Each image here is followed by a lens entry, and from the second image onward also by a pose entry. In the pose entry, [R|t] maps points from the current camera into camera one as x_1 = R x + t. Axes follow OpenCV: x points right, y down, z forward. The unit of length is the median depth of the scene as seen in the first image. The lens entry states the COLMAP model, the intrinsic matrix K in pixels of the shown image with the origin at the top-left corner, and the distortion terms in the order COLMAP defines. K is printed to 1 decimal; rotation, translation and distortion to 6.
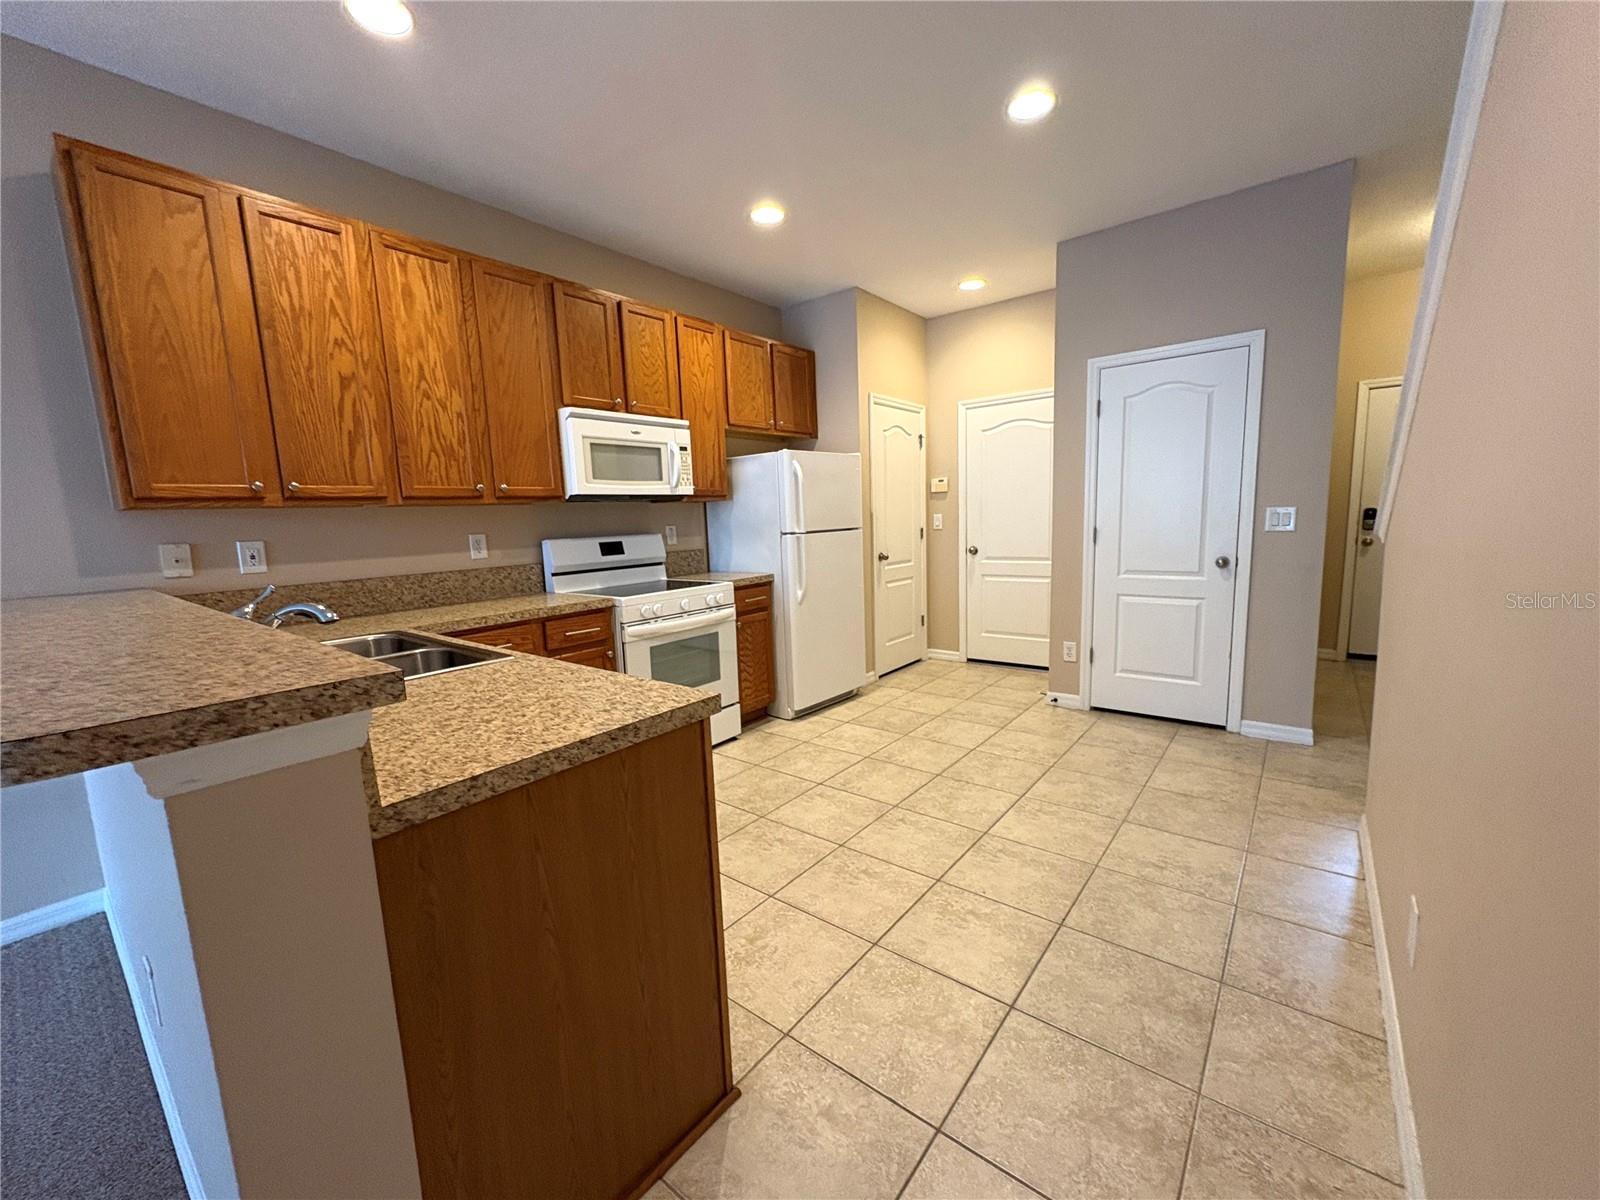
lens RADIAL K [[637.4, 0, 800.0], [0, 637.4, 600.0], [0, 0, 1]] dist [0.000565, 0.000062]
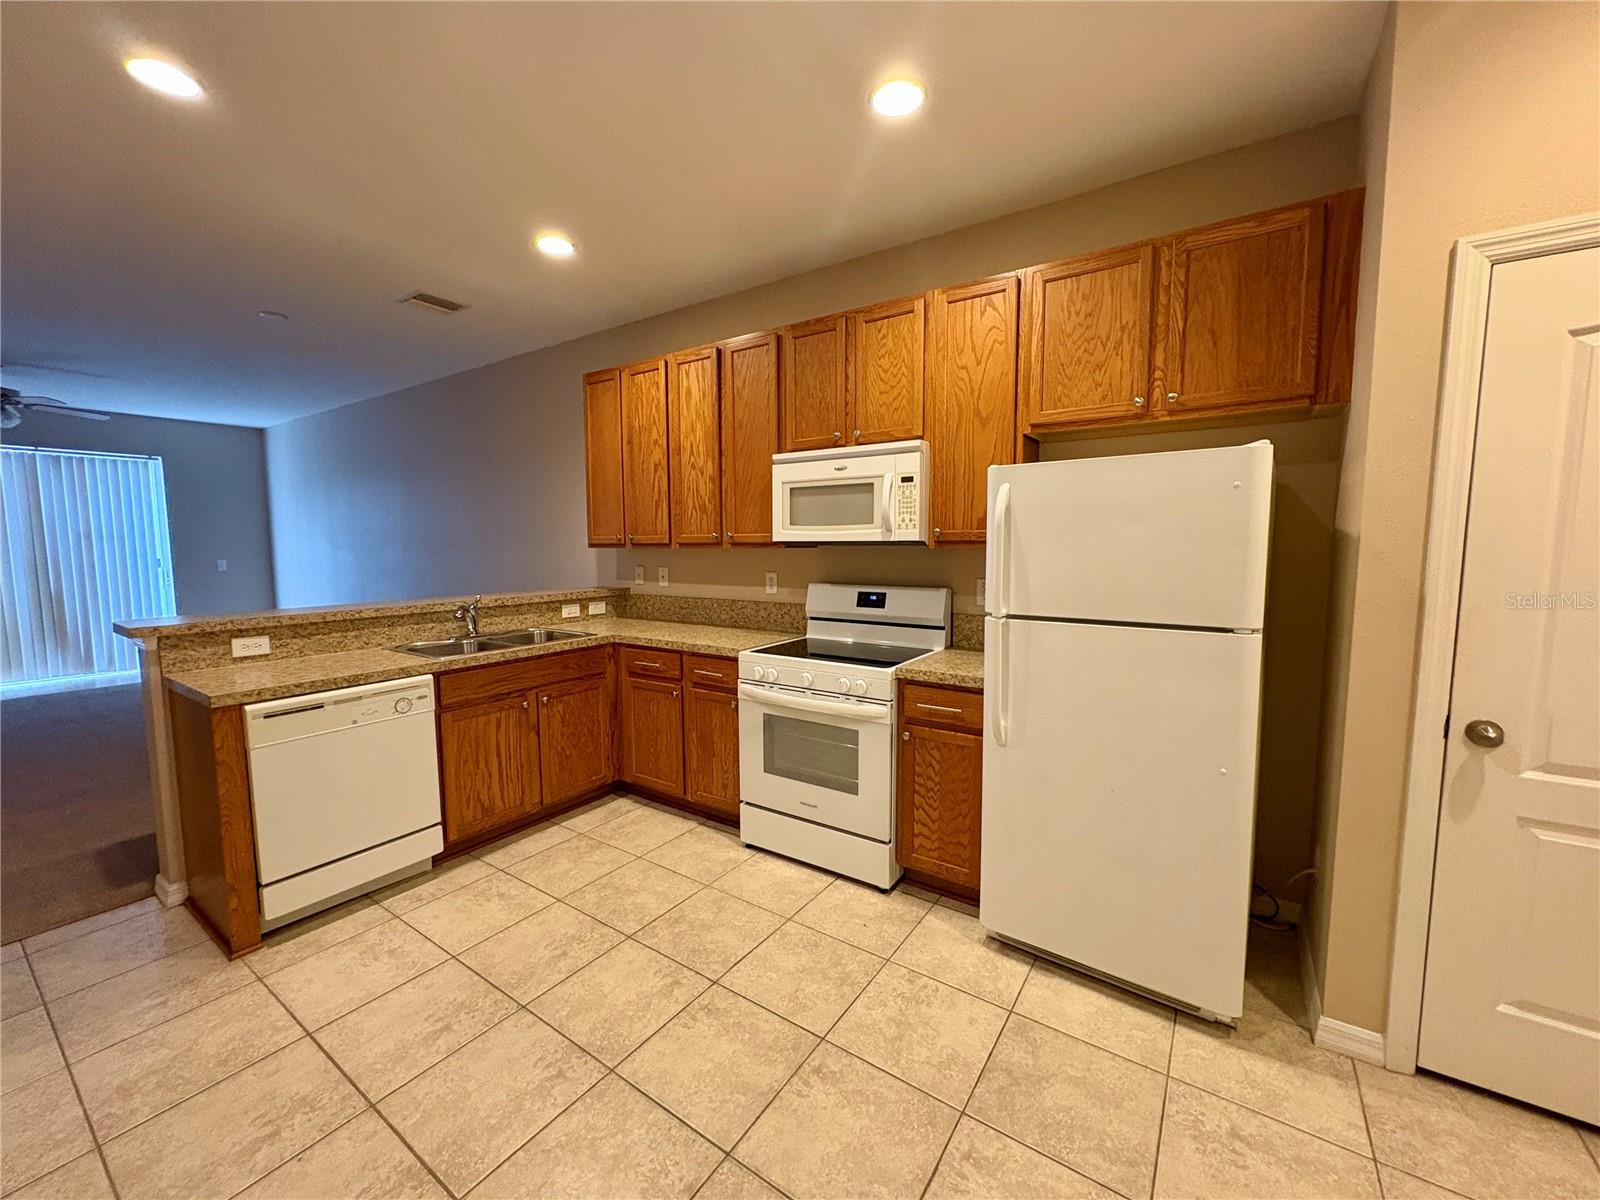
lens RADIAL K [[633.5, 0, 799.1], [0, 633.5, 595.6], [0, 0, 1]] dist [-0.000722, 0.000437]
pose [[0.072934, 0.121990, -0.989848, 0.626083], [-0.130483, 0.985128, 0.111793, -0.193904], [0.988764, 0.121005, 0.087767, 0.941220]]
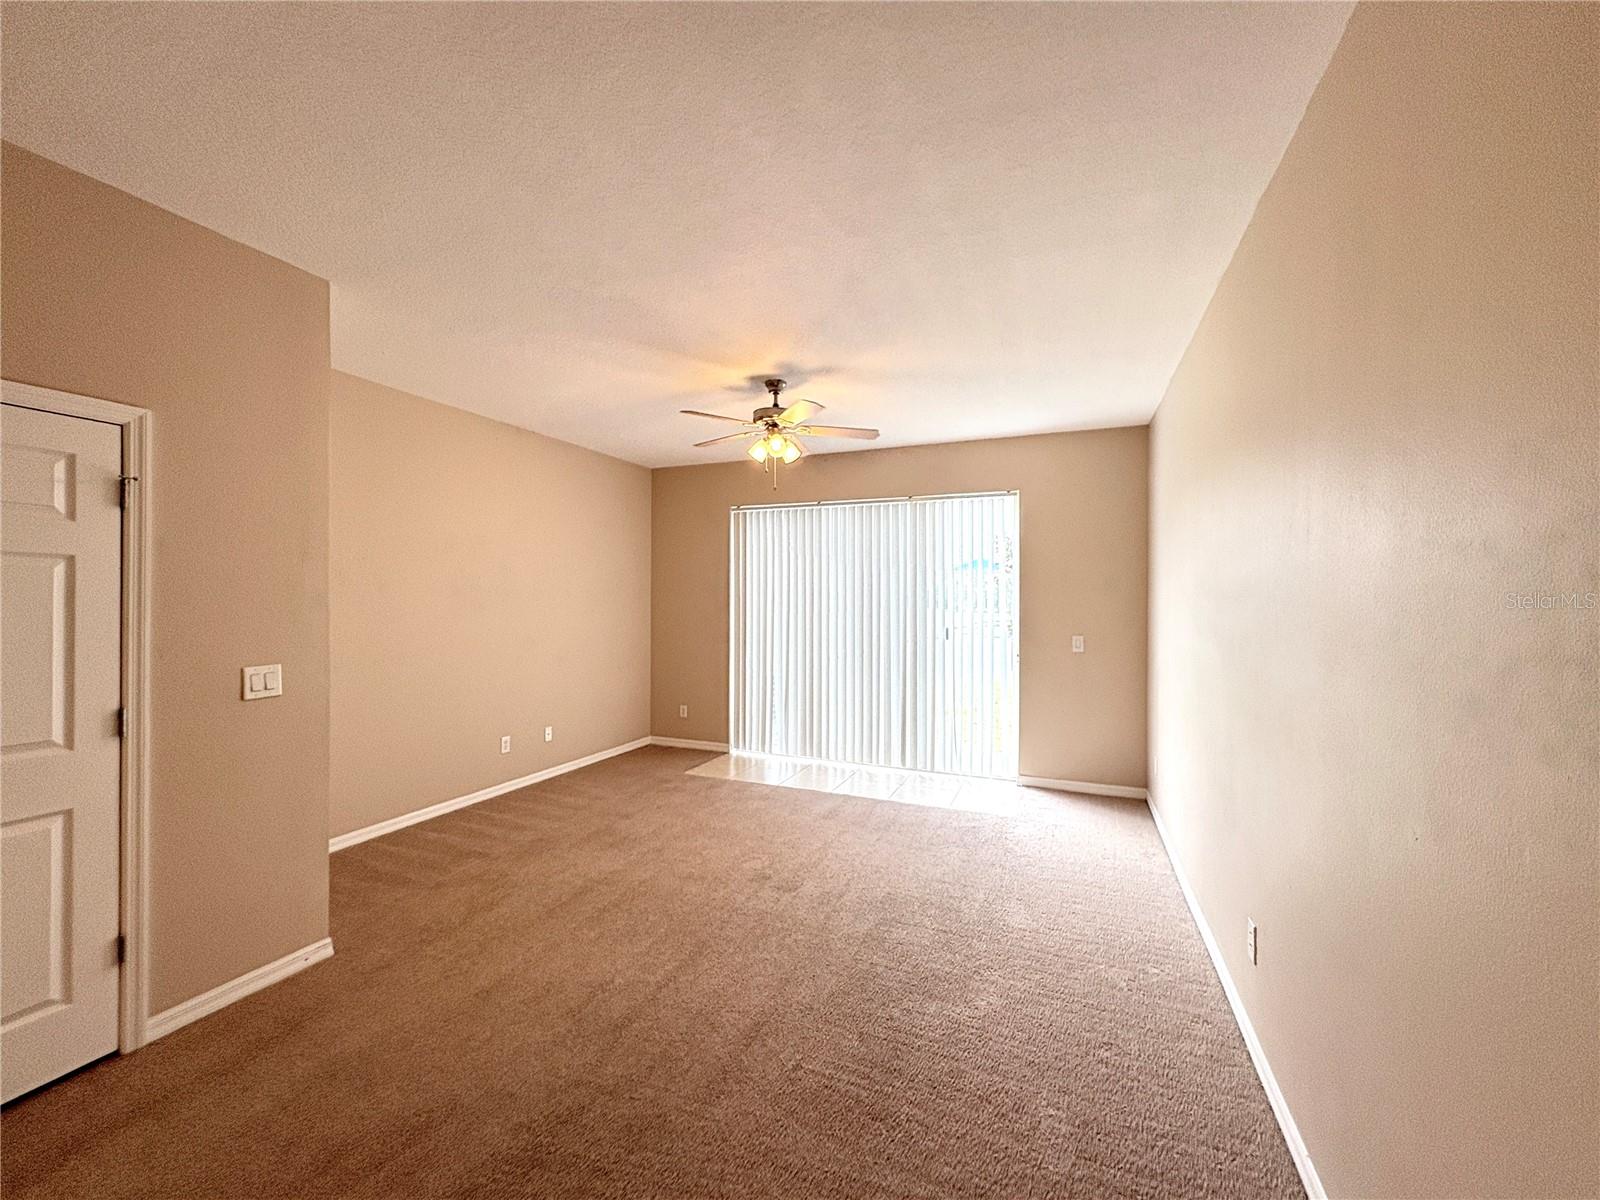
lens RADIAL K [[633.5, 0, 799.1], [0, 633.5, 595.6], [0, 0, 1]] dist [-0.000722, 0.000437]
pose [[-0.957265, 0.029418, -0.287713, -0.846065], [-0.009386, 0.991129, 0.132568, -0.075291], [0.289061, 0.129603, -0.948497, 0.246631]]
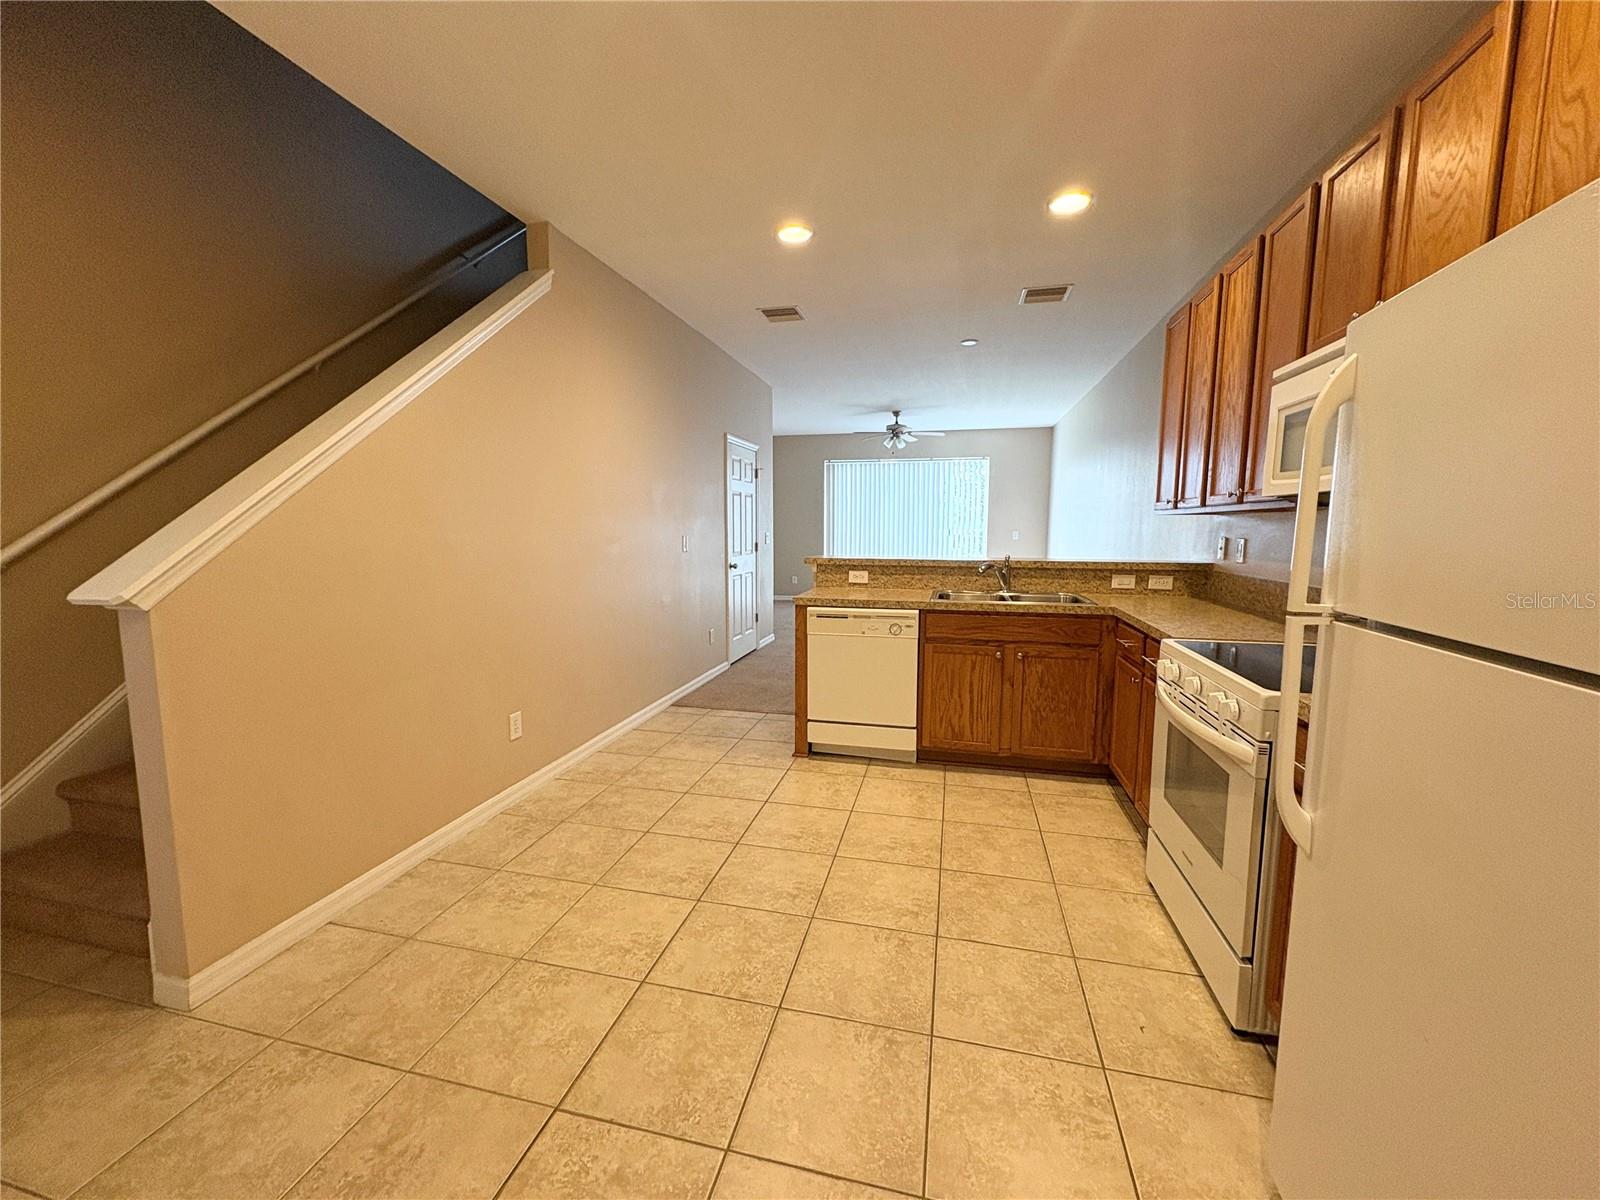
lens RADIAL K [[633.5, 0, 799.1], [0, 633.5, 595.6], [0, 0, 1]] dist [-0.000722, 0.000437]
pose [[-0.906499, 0.081956, -0.414178, 0.395677], [-0.024212, 0.969274, 0.244789, -0.213484], [0.421514, 0.231929, -0.876661, 1.385978]]
